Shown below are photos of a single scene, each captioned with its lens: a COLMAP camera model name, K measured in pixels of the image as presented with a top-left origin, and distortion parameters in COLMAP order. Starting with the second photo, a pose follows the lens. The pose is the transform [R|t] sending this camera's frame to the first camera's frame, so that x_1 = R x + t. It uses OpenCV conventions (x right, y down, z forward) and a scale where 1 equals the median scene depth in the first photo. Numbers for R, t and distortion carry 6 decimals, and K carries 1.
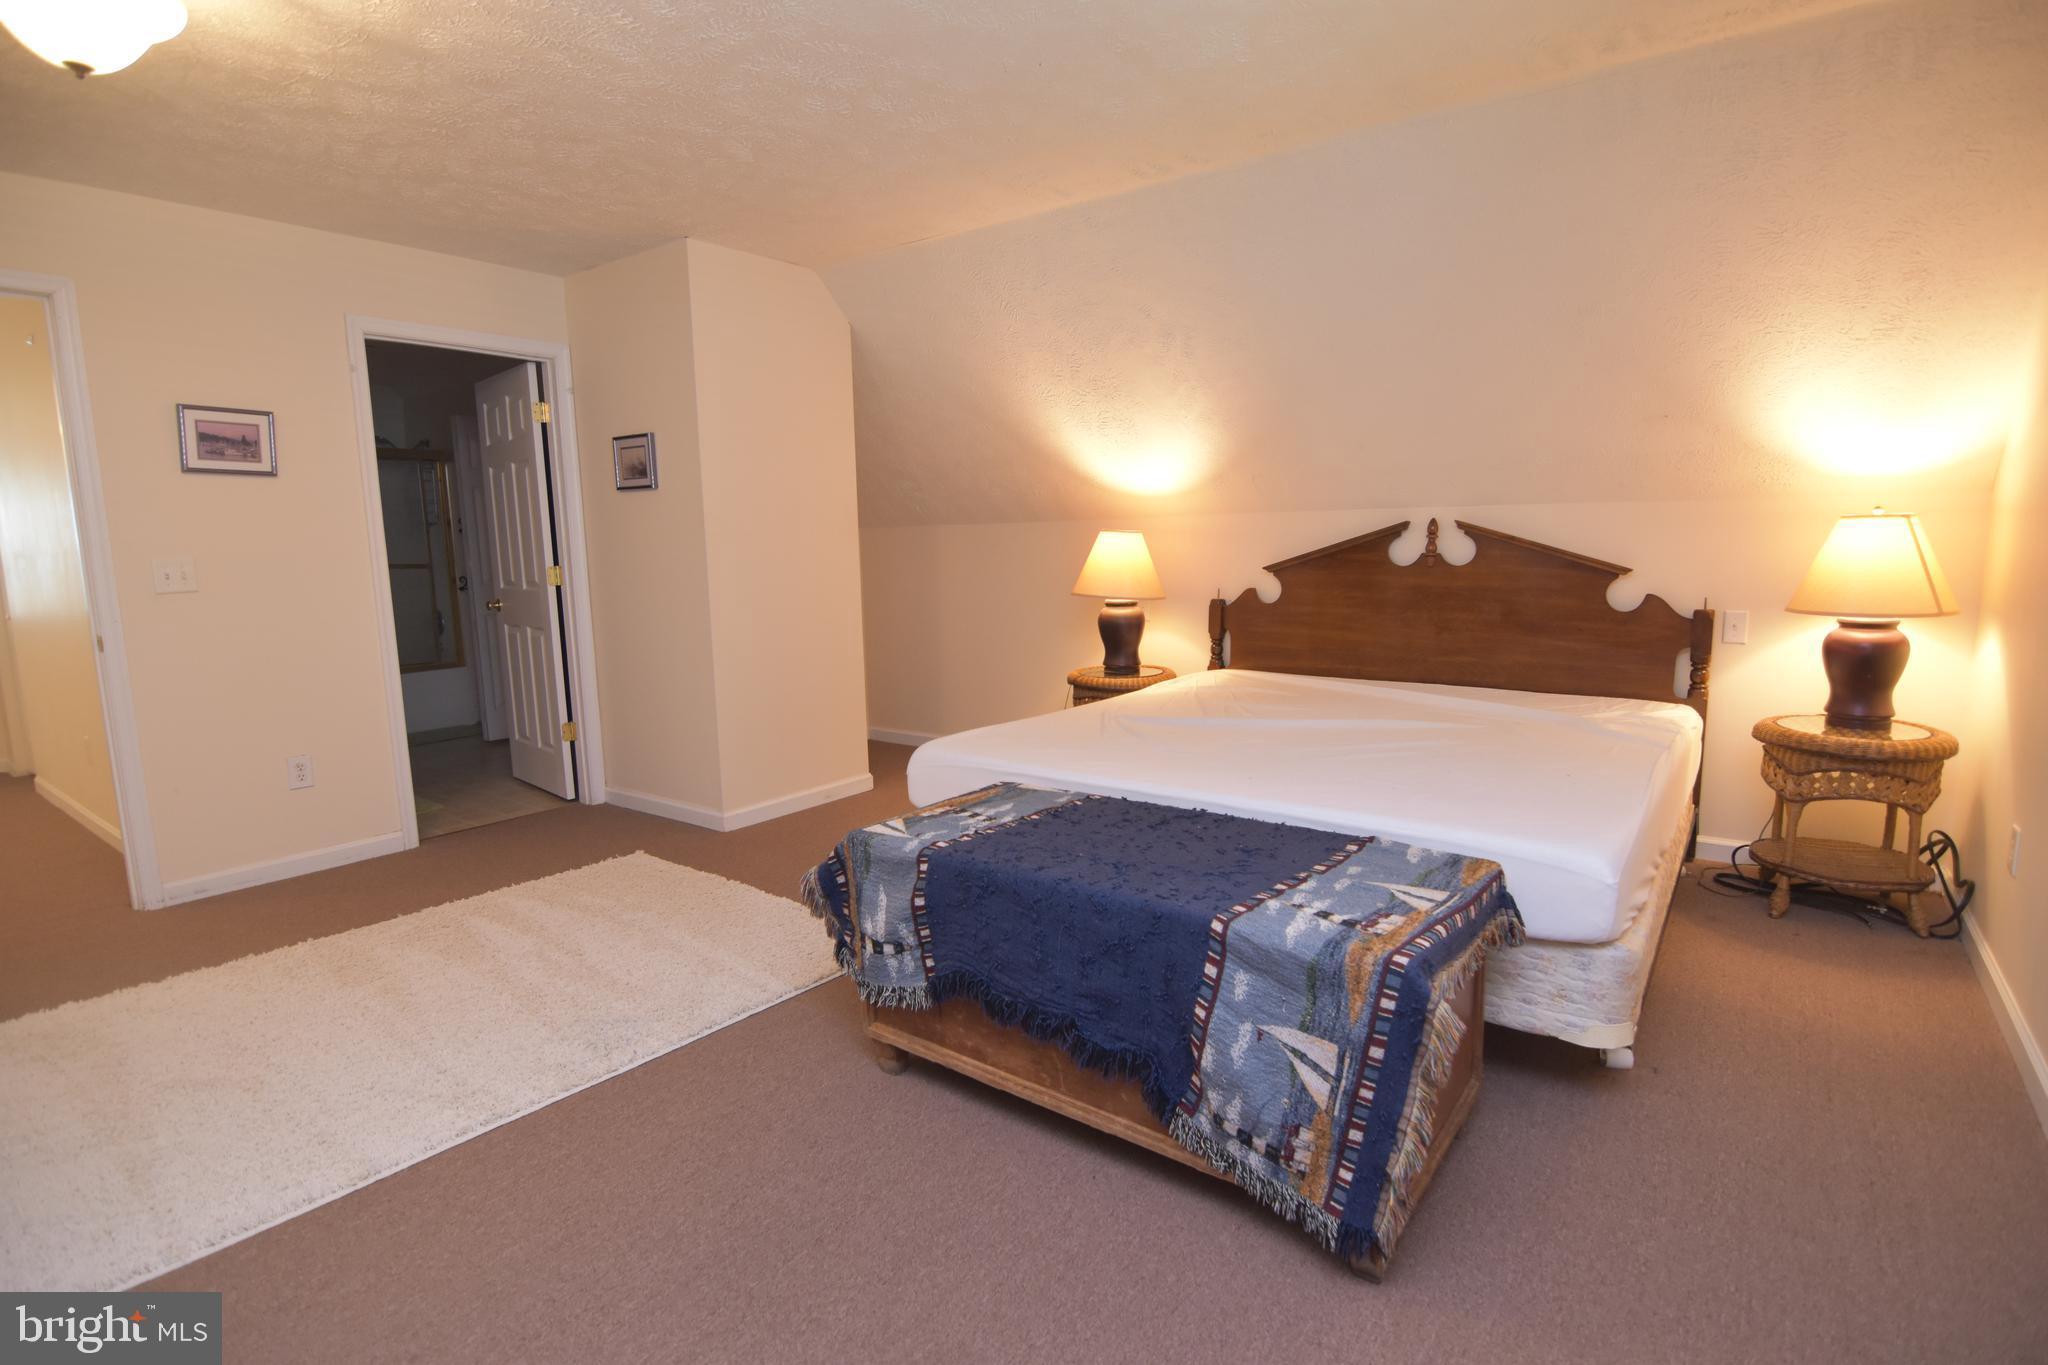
lens RADIAL K [[990.1, 0, 1039.6], [0, 990.1, 681.6], [0, 0, 1]] dist [-0.011246, -0.006971]
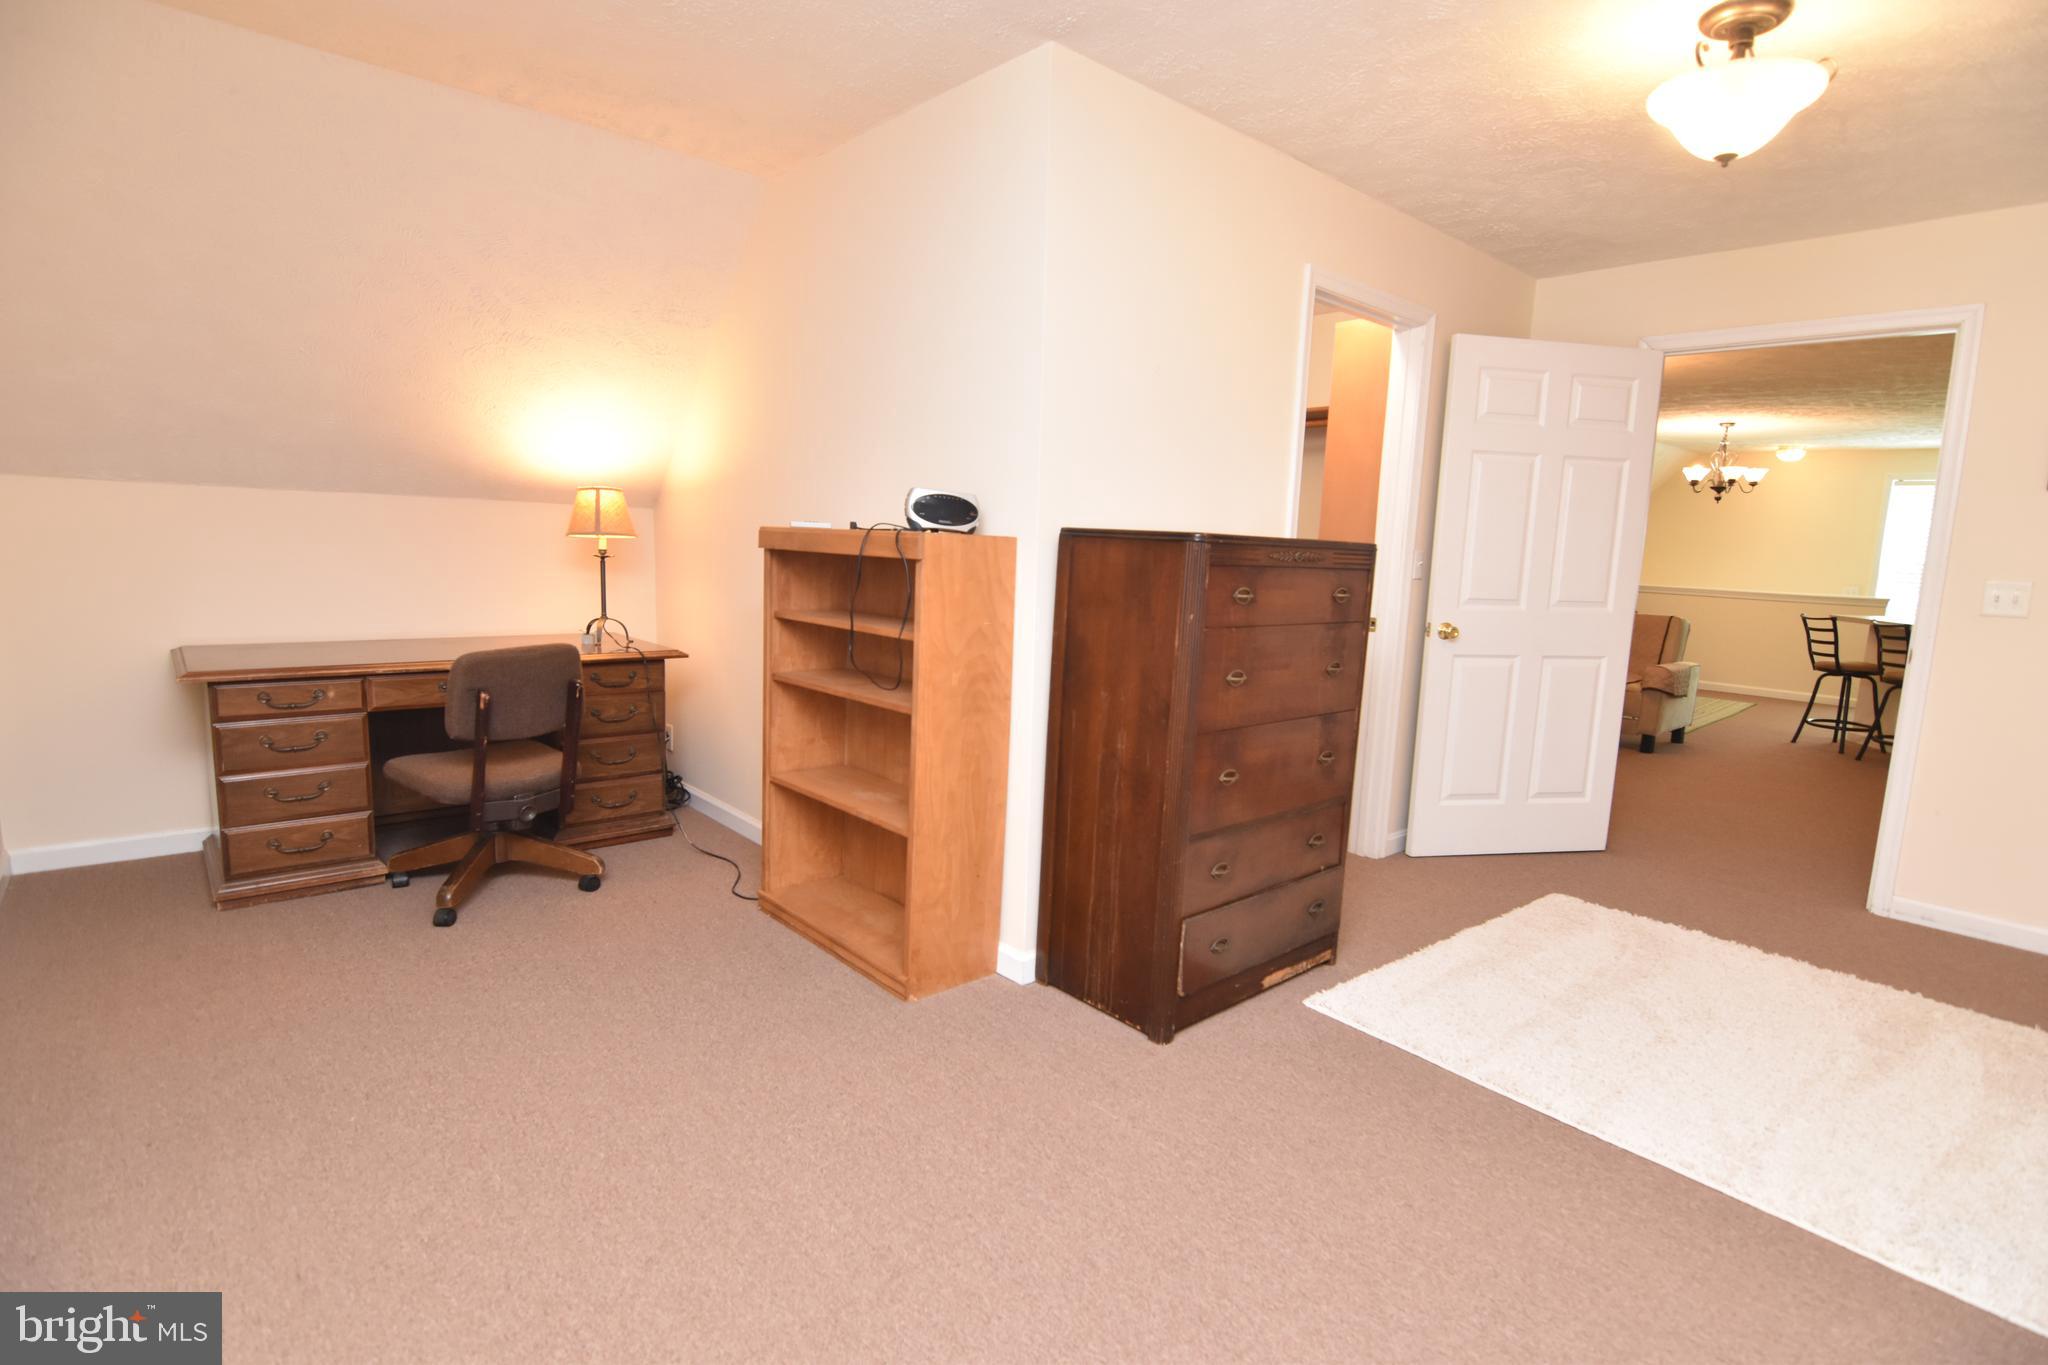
lens RADIAL K [[990.1, 0, 1024.9], [0, 990.1, 674.1], [0, 0, 1]] dist [-0.011246, -0.006971]
pose [[-0.206389, 0.142191, -0.968083, 0.309523], [-0.173502, 0.968388, 0.179225, -0.052765], [0.962965, 0.204954, -0.175194, 0.331720]]
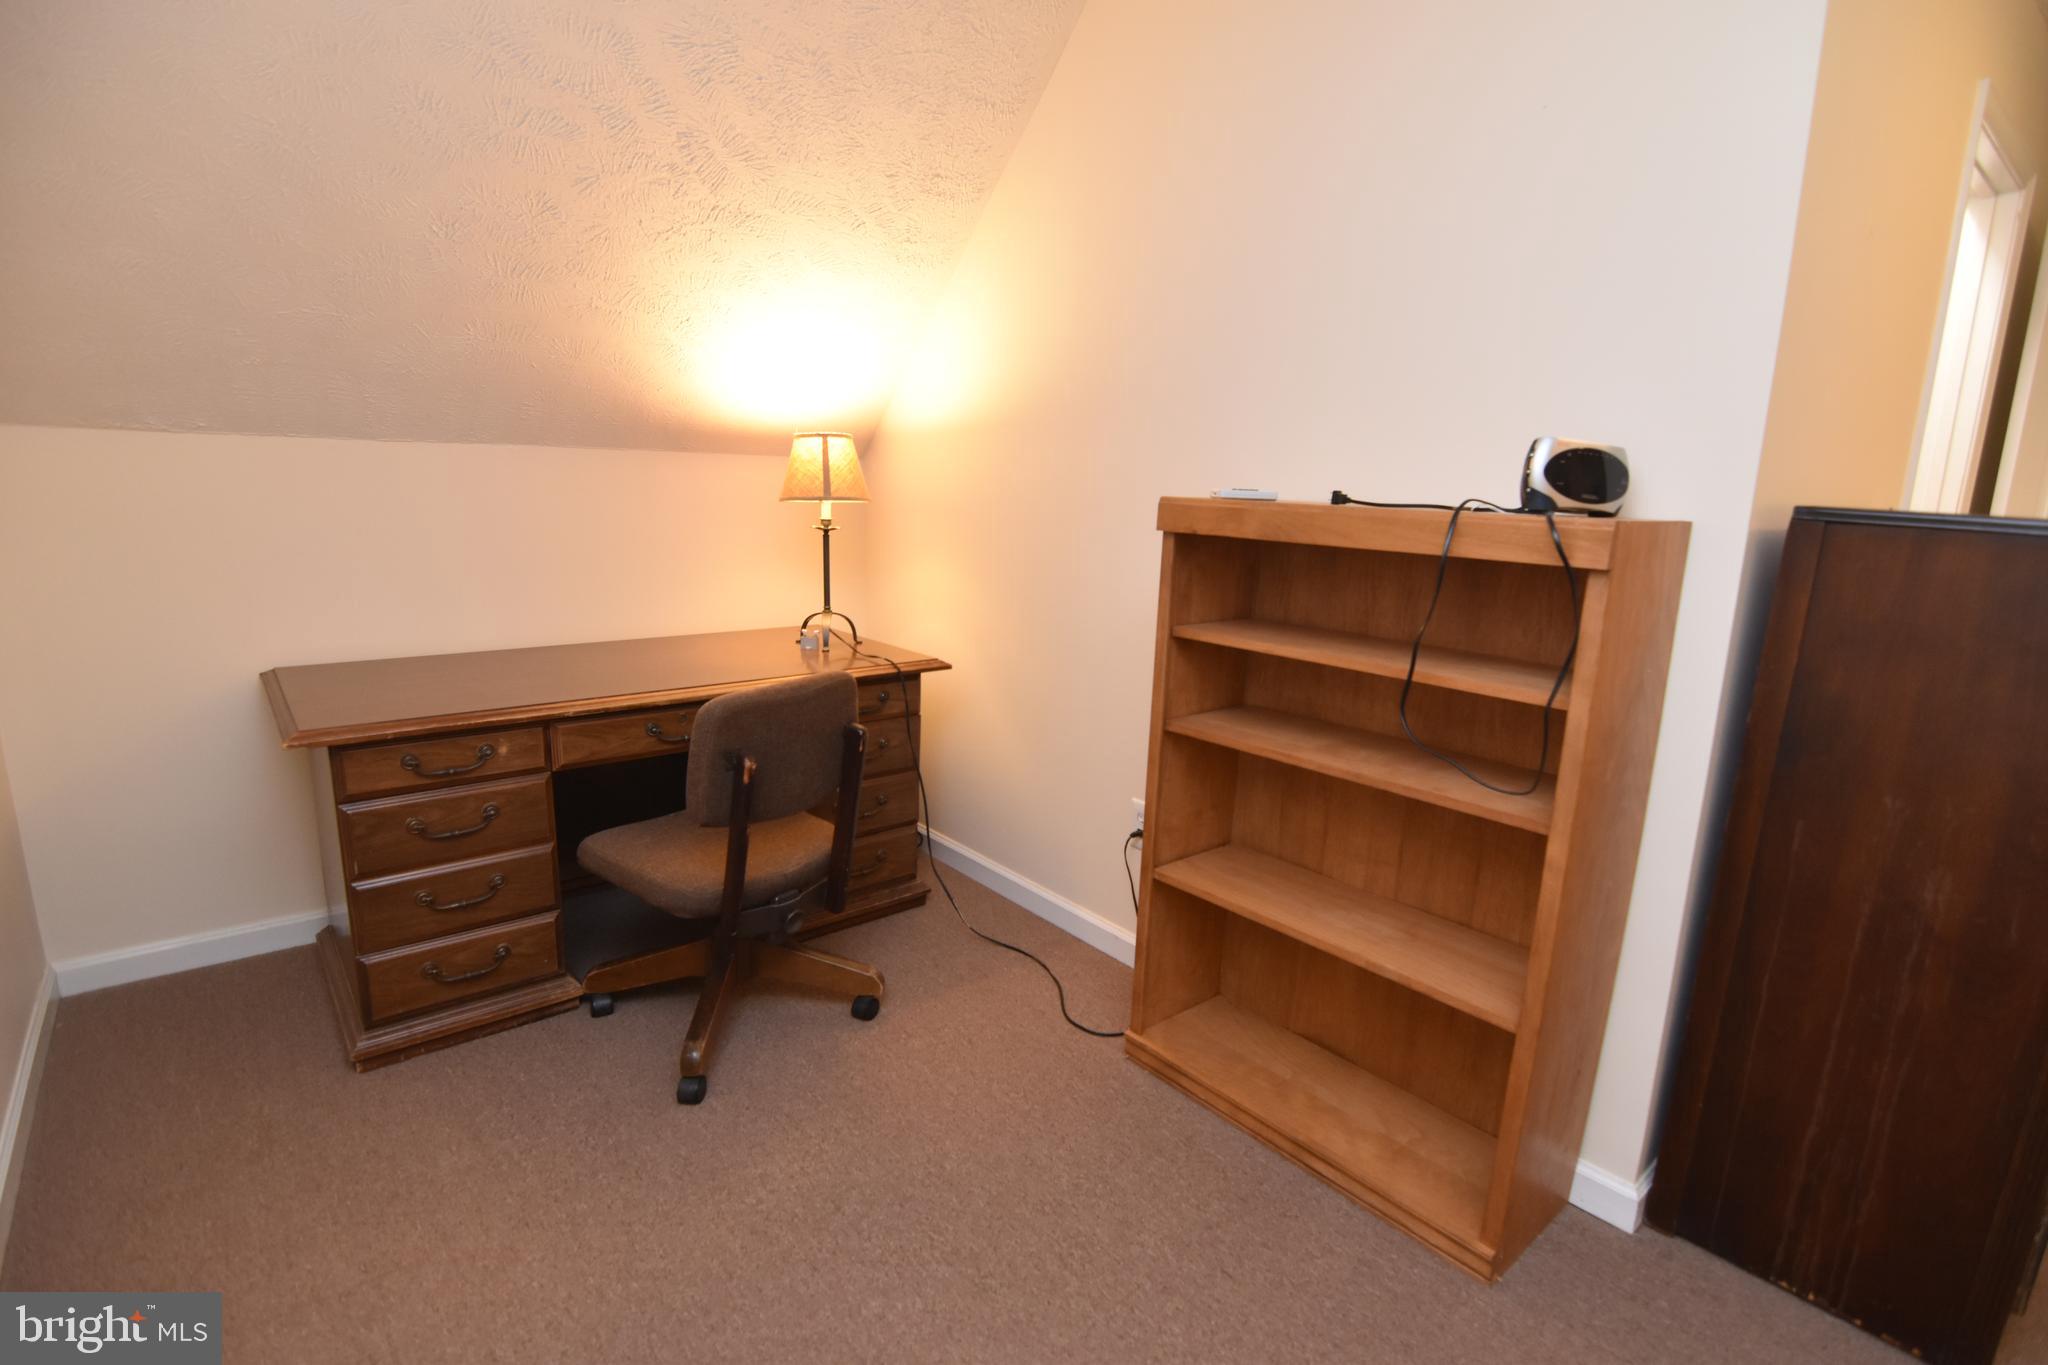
lens RADIAL K [[990.1, 0, 1027.8], [0, 990.1, 679.7], [0, 0, 1]] dist [-0.011246, -0.006971]
pose [[-0.238899, 0.205749, -0.948997, -0.554592], [-0.164814, 0.954524, 0.248437, 0.098671], [0.956955, 0.215759, -0.194125, -0.886269]]
